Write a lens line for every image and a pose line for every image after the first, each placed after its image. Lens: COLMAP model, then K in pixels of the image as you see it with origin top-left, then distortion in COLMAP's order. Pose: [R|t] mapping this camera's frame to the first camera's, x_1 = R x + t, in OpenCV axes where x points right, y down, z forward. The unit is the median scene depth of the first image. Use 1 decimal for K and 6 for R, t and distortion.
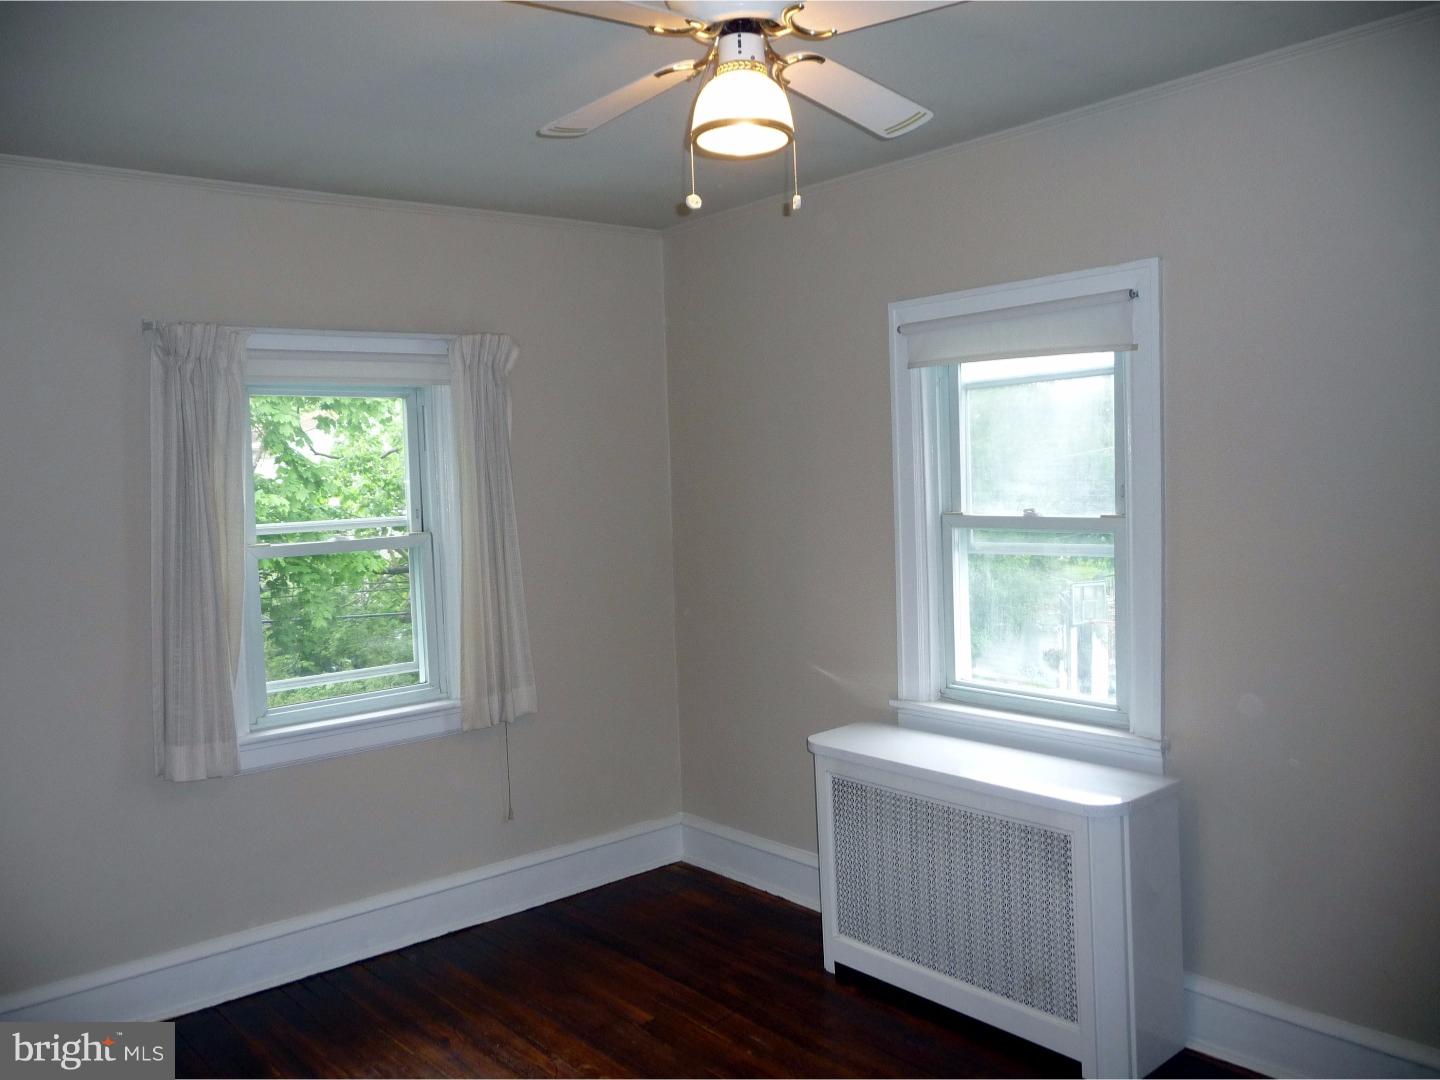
lens RADIAL K [[1173.3, 0, 710.6], [0, 1173.3, 540.9], [0, 0, 1]] dist [-0.042841, 0.028071]
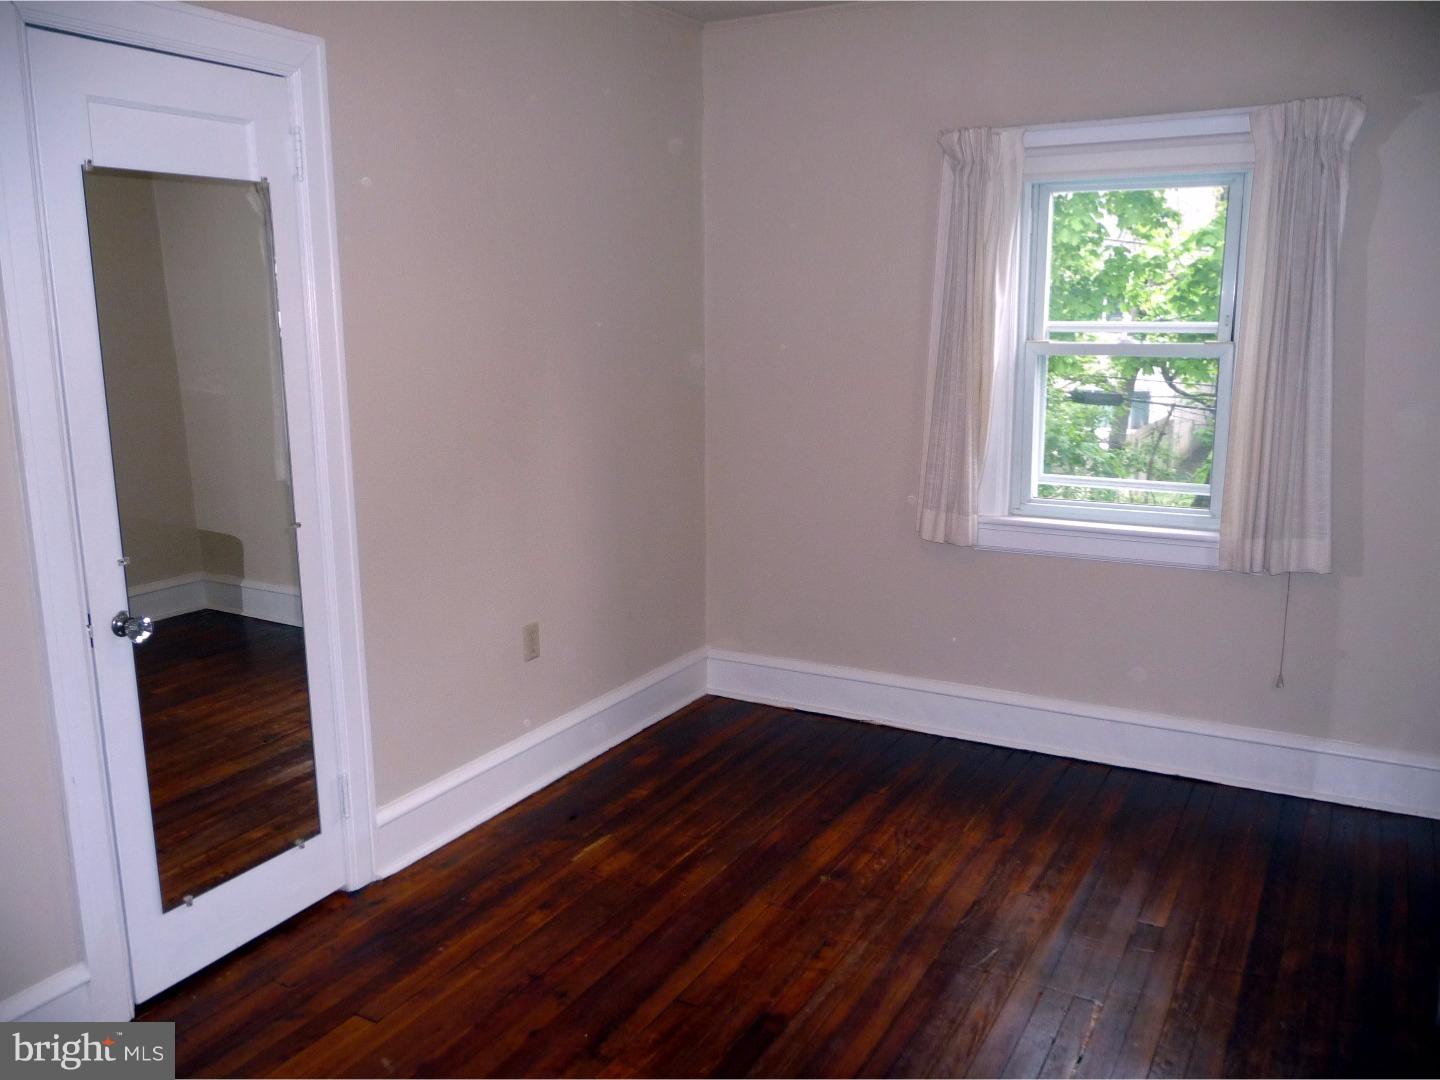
lens RADIAL K [[1173.3, 0, 710.6], [0, 1173.3, 543.6], [0, 0, 1]] dist [-0.042841, 0.028071]
pose [[0.342525, 0.223360, -0.912572, 0.489075], [-0.053771, 0.974397, 0.218310, -0.031693], [0.937969, -0.025706, 0.345765, 0.348359]]
